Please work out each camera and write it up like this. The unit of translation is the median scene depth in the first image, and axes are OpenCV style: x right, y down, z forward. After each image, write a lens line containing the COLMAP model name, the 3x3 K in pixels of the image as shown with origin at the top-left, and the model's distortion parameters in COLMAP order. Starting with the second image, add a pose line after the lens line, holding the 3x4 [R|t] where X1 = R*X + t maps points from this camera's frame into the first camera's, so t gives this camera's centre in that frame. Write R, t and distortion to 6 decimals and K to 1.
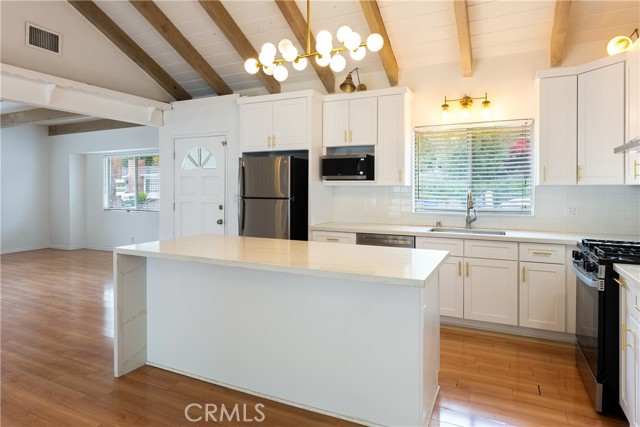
lens RADIAL K [[375.7, 0, 319.9], [0, 375.7, 193.6], [0, 0, 1]] dist [0.000526, -0.002457]
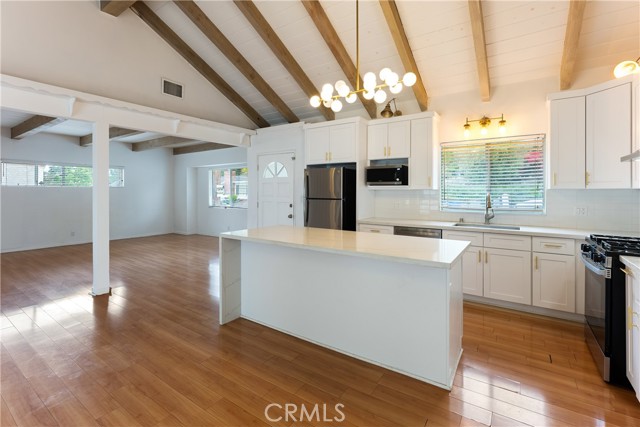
lens RADIAL K [[288.3, 0, 320.4], [0, 288.3, 193.4], [0, 0, 1]] dist [0.002359, -0.000913]
pose [[0.989224, 0.000992, -0.146405, -0.006773], [-0.002077, 0.999971, -0.007261, 0.000212], [0.146393, 0.007487, 0.989198, -0.016936]]
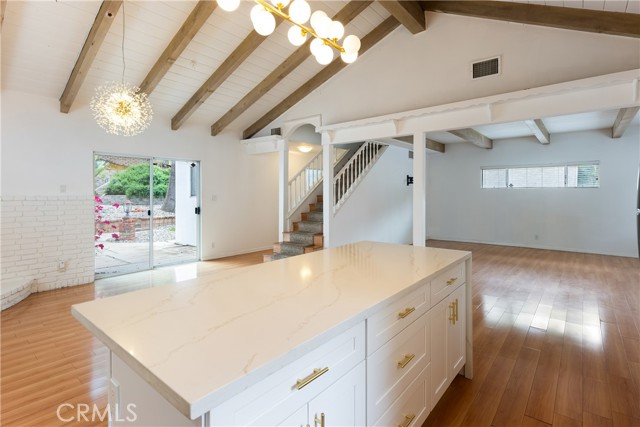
lens RADIAL K [[323.0, 0, 324.9], [0, 323.0, 193.4], [0, 0, 1]] dist [-0.009747, 0.001023]
pose [[-0.223998, -0.000868, -0.974589, 0.361265], [-0.008946, 0.999959, 0.001165, -0.011449], [0.974548, 0.008980, -0.223997, 0.714243]]
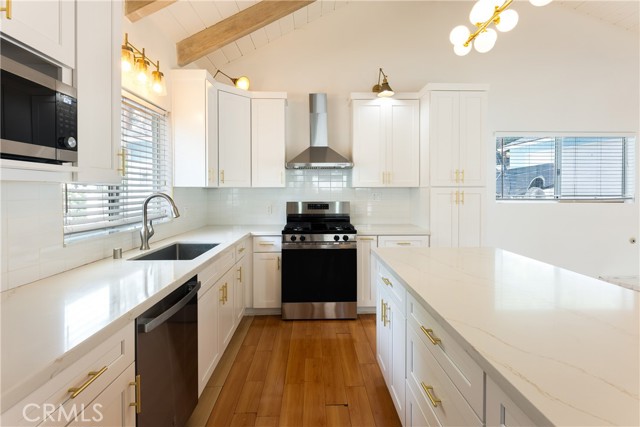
lens RADIAL K [[298.8, 0, 314.1], [0, 298.8, 195.5], [0, 0, 1]] dist [-0.002793, 0.000383]
pose [[-0.448430, -0.017993, 0.893637, -0.210671], [0.012432, 0.999575, 0.026365, -0.013361], [-0.893731, 0.022933, -0.448016, 0.924052]]
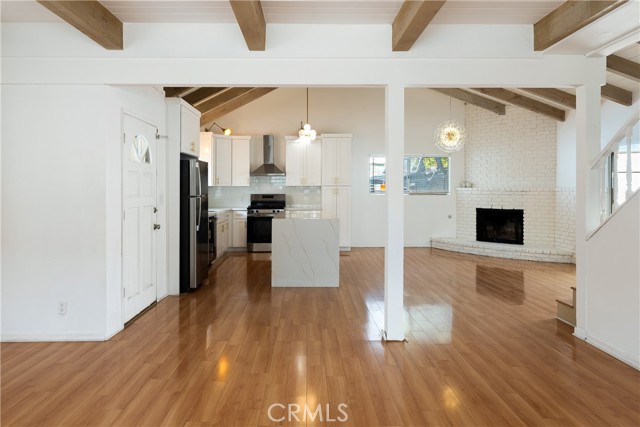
lens RADIAL K [[430.7, 0, 303.7], [0, 430.7, 193.6], [0, 0, 1]] dist [0.001273, 0.003505]
pose [[-0.433758, -0.014244, 0.900917, -1.541606], [0.012589, 0.999682, 0.021867, -0.021557], [-0.900941, 0.020826, -0.433441, 1.332168]]
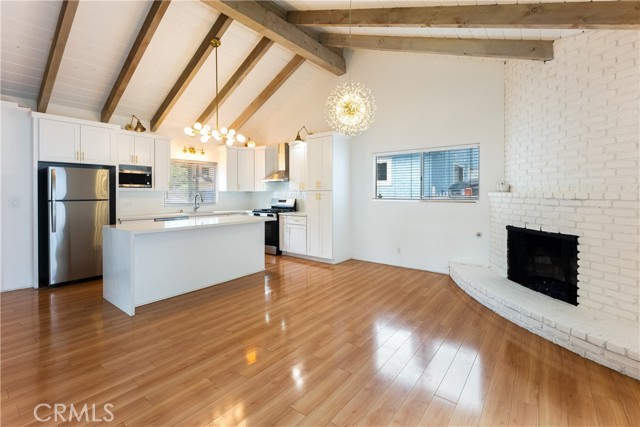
lens RADIAL K [[288.3, 0, 319.7], [0, 288.3, 197.2], [0, 0, 1]] dist [0.002359, -0.000913]
pose [[0.207563, -0.016442, 0.978083, -0.964775], [0.015754, 0.999785, 0.013463, 0.000668], [-0.978095, 0.012614, 0.207777, 0.004331]]
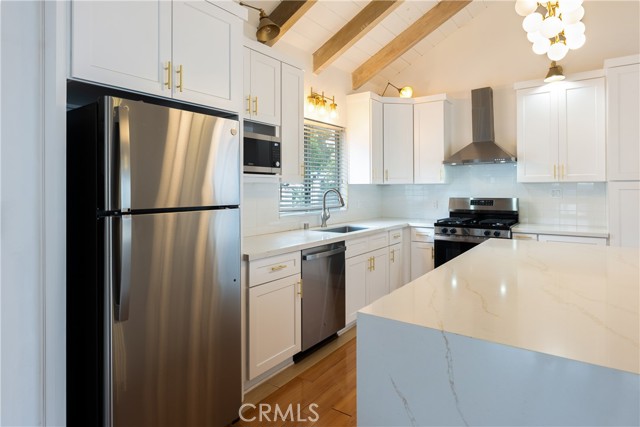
lens RADIAL K [[362.1, 0, 317.5], [0, 362.1, 190.8], [0, 0, 1]] dist [-0.025489, 0.000343]
pose [[0.181157, -0.010739, 0.983396, -0.525917], [0.020436, 0.999766, 0.007153, -0.009398], [-0.983242, 0.018801, 0.181334, 0.803714]]
